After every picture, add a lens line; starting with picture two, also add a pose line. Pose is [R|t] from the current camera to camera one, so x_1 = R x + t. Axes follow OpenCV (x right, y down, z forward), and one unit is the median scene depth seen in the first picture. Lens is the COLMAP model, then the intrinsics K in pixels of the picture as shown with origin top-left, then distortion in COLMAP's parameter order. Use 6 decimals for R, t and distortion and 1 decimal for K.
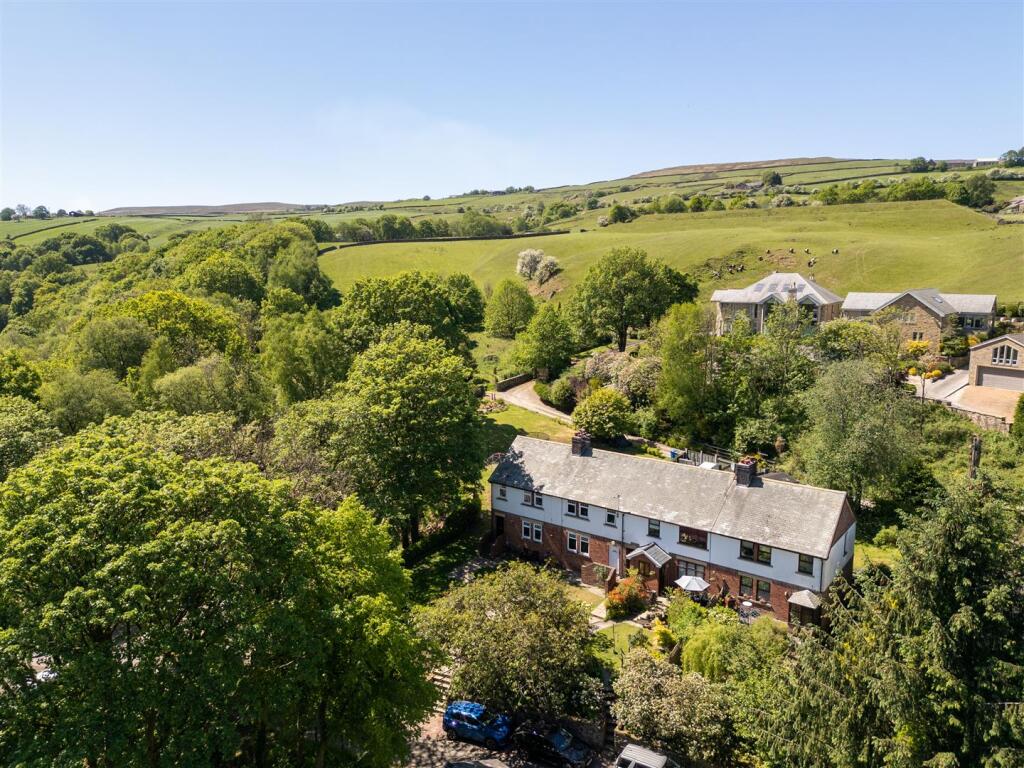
lens RADIAL K [[717.5, 0, 512.0], [0, 717.5, 384.0], [0, 0, 1]] dist [0.083859, -0.086858]
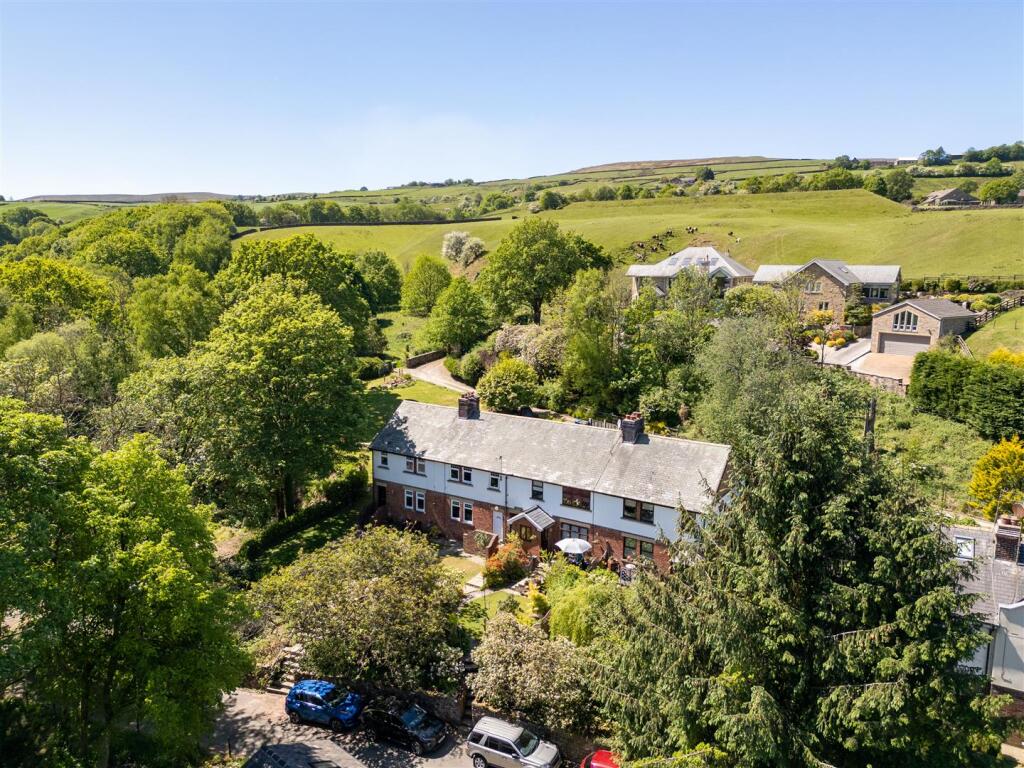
lens RADIAL K [[717.5, 0, 512.0], [0, 717.5, 384.0], [0, 0, 1]] dist [0.083859, -0.086858]
pose [[0.997109, -0.003260, 0.075911, 0.047157], [0.003030, 0.999990, 0.003145, 0.029613], [-0.075920, -0.002906, 0.997110, 0.037963]]
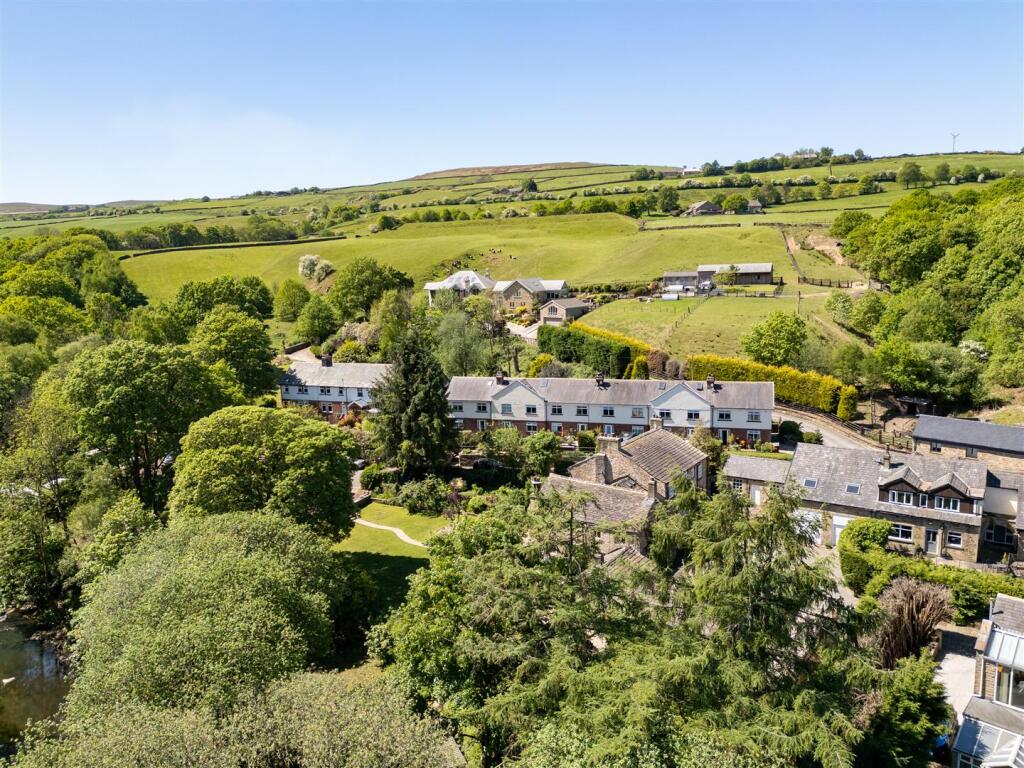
lens RADIAL K [[751.7, 0, 512.0], [0, 751.7, 384.0], [0, 0, 1]] dist [0.134454, -0.229925]
pose [[0.965828, -0.070754, 0.249340, 0.037286], [0.071458, 0.997424, 0.006239, 0.097508], [-0.249139, 0.011792, 0.968396, -0.659059]]
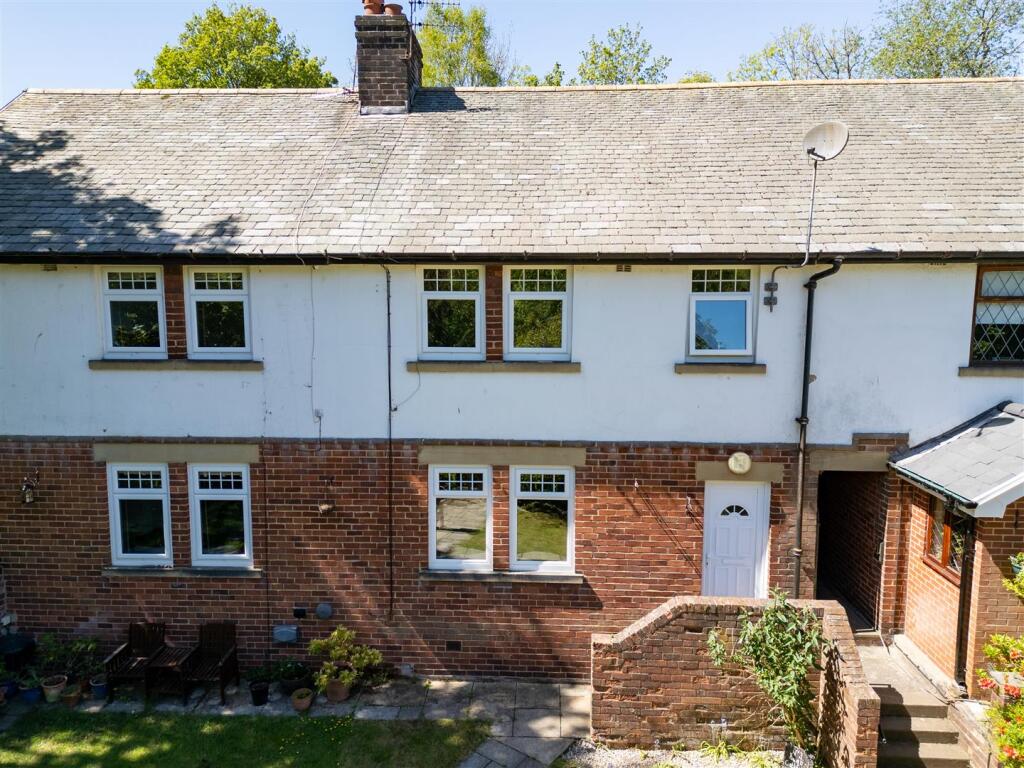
lens RADIAL K [[717.5, 0, 512.0], [0, 717.5, 384.0], [0, 0, 1]] dist [0.083859, -0.086858]
pose [[0.823070, -0.070309, 0.563571, -0.001225], [0.086250, 0.996272, -0.001673, 0.103323], [-0.561352, 0.049985, 0.826066, 0.464969]]
